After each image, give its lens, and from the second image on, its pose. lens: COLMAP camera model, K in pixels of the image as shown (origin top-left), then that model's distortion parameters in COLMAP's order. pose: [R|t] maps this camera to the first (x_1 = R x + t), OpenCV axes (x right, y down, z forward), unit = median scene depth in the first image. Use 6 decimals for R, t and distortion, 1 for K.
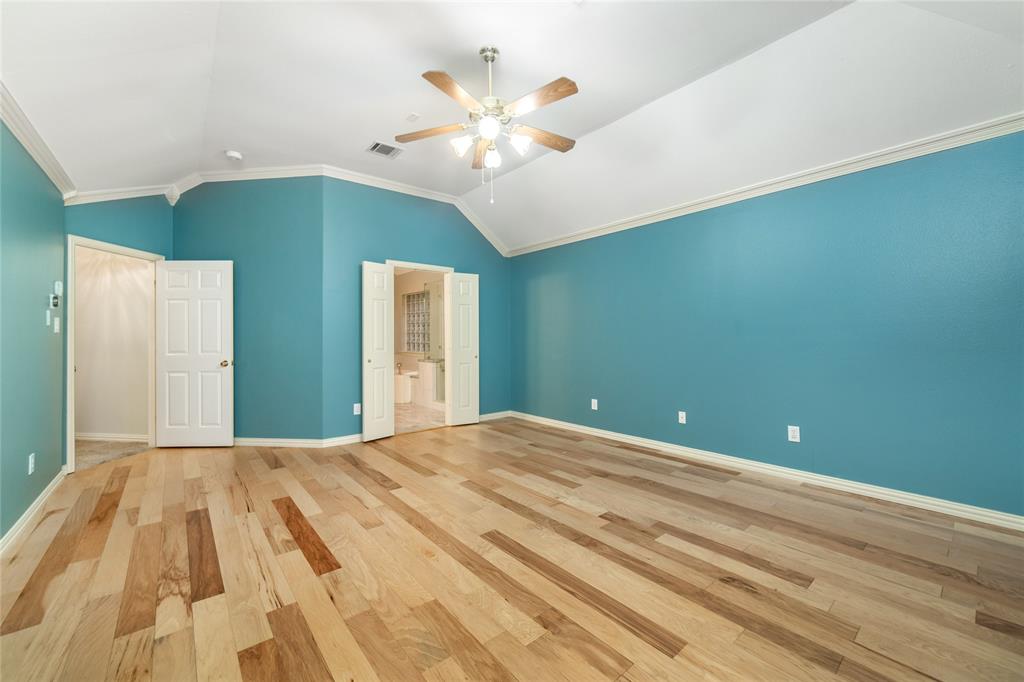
lens RADIAL K [[398.6, 0, 487.6], [0, 398.6, 335.5], [0, 0, 1]] dist [-0.013079, 0.003753]
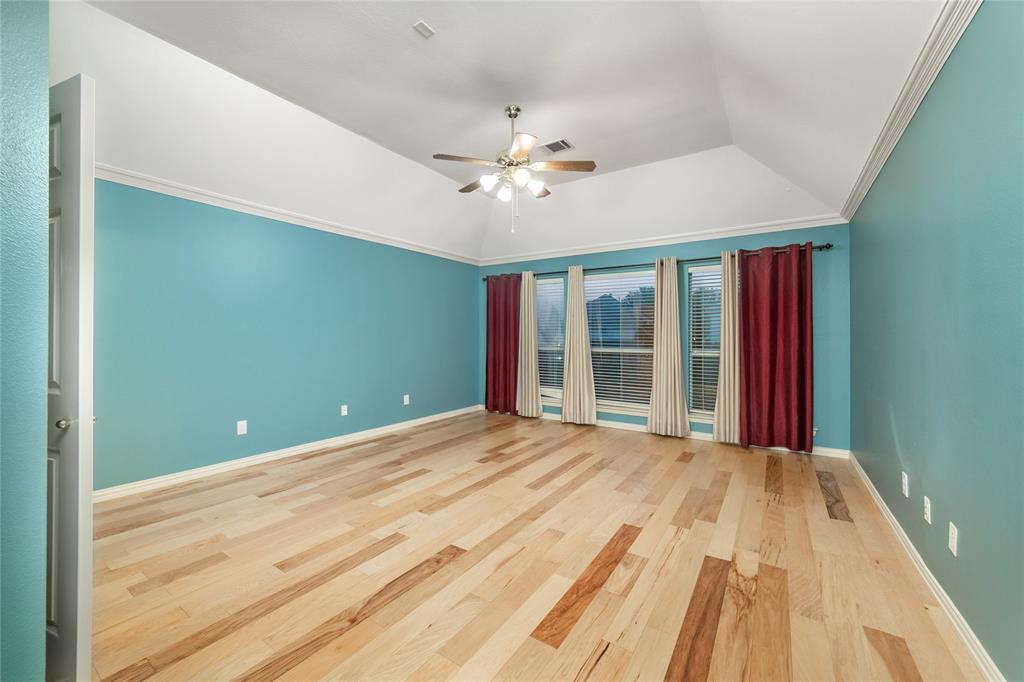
lens RADIAL K [[398.6, 0, 510.2], [0, 398.6, 337.4], [0, 0, 1]] dist [-0.013079, 0.003753]
pose [[-0.305531, 0.008945, 0.952140, -1.191821], [-0.003032, 0.999942, -0.010367, 0.008614], [-0.952177, -0.006054, -0.305486, 1.413169]]
